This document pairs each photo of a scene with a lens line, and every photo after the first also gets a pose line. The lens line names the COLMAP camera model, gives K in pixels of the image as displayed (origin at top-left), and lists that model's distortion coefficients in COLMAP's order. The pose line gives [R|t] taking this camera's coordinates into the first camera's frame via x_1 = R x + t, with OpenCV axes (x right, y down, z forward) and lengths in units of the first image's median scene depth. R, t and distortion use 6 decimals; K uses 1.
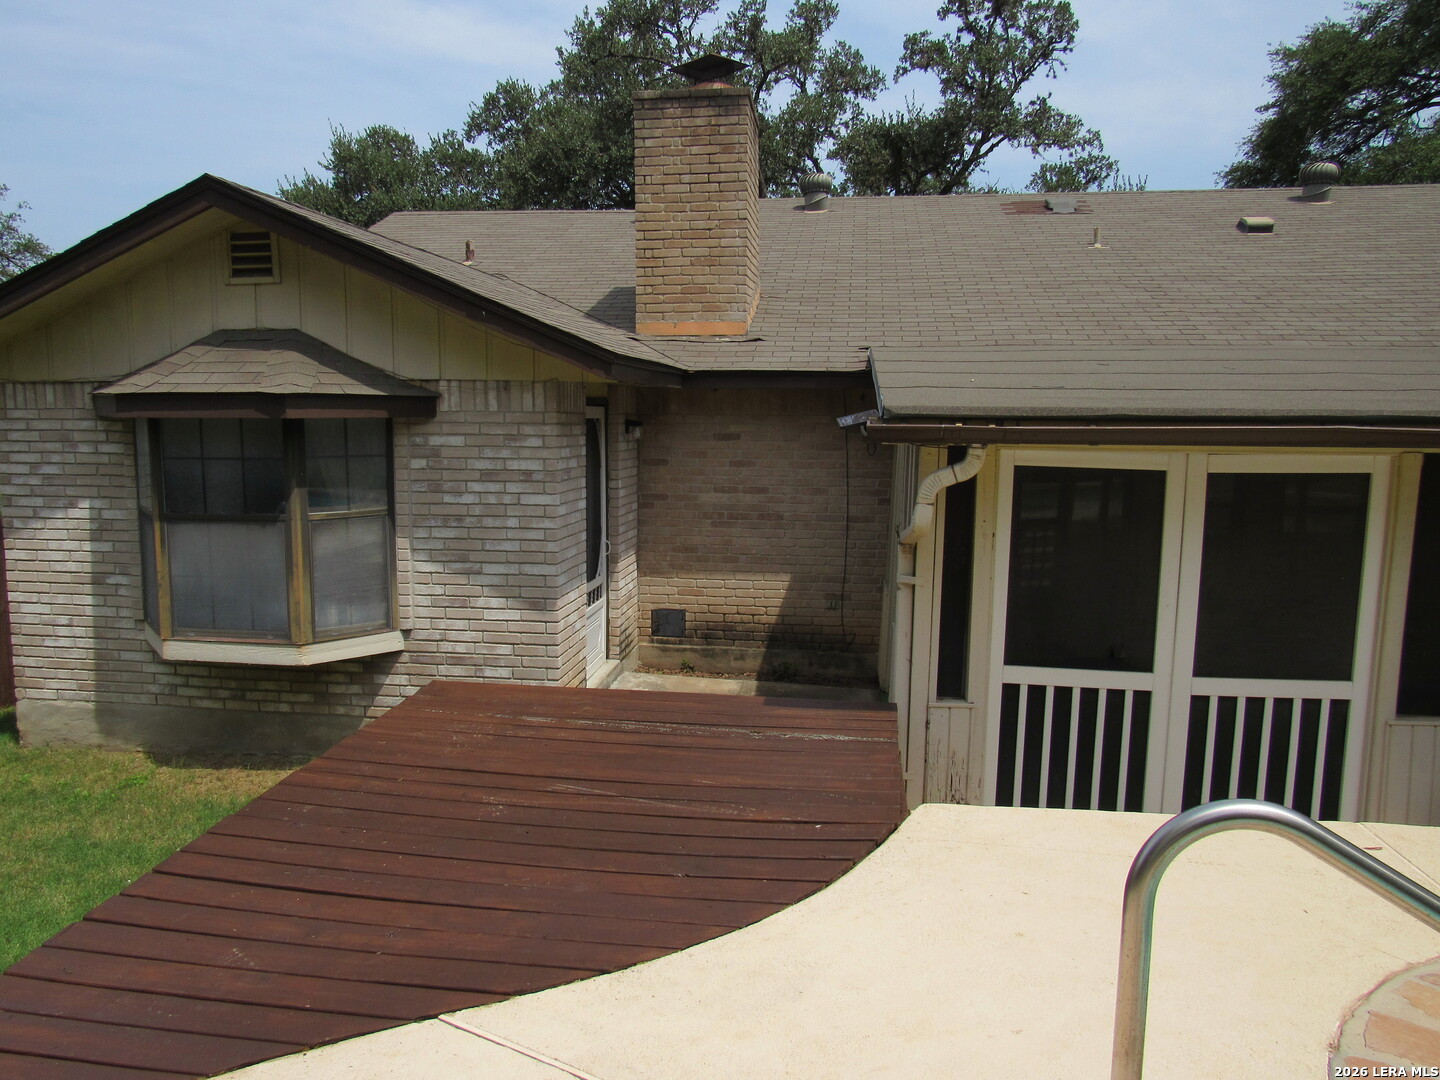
lens RADIAL K [[1016.0, 0, 725.2], [0, 1016.0, 539.3], [0, 0, 1]] dist [-0.031841, 0.028683]
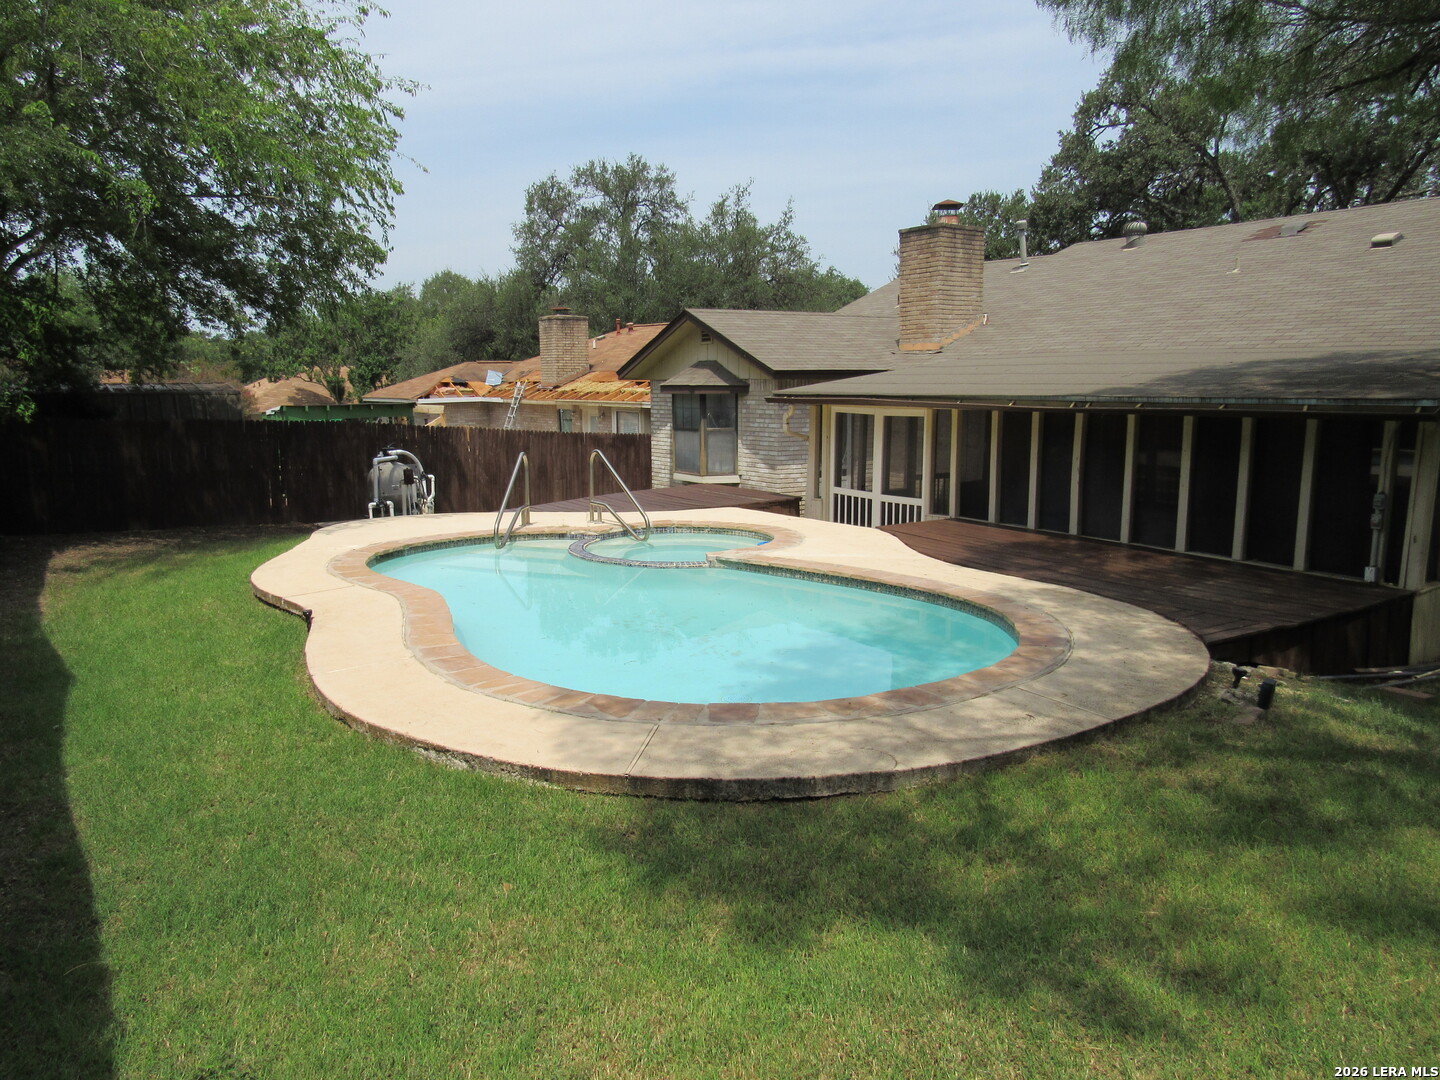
lens RADIAL K [[1038.7, 0, 722.4], [0, 1038.7, 535.9], [0, 0, 1]] dist [-0.018704, 0.012156]
pose [[0.669442, 0.100524, -0.736031, 1.620312], [-0.081336, 0.994764, 0.061883, 0.082742], [0.738398, 0.018439, 0.674113, -0.827337]]
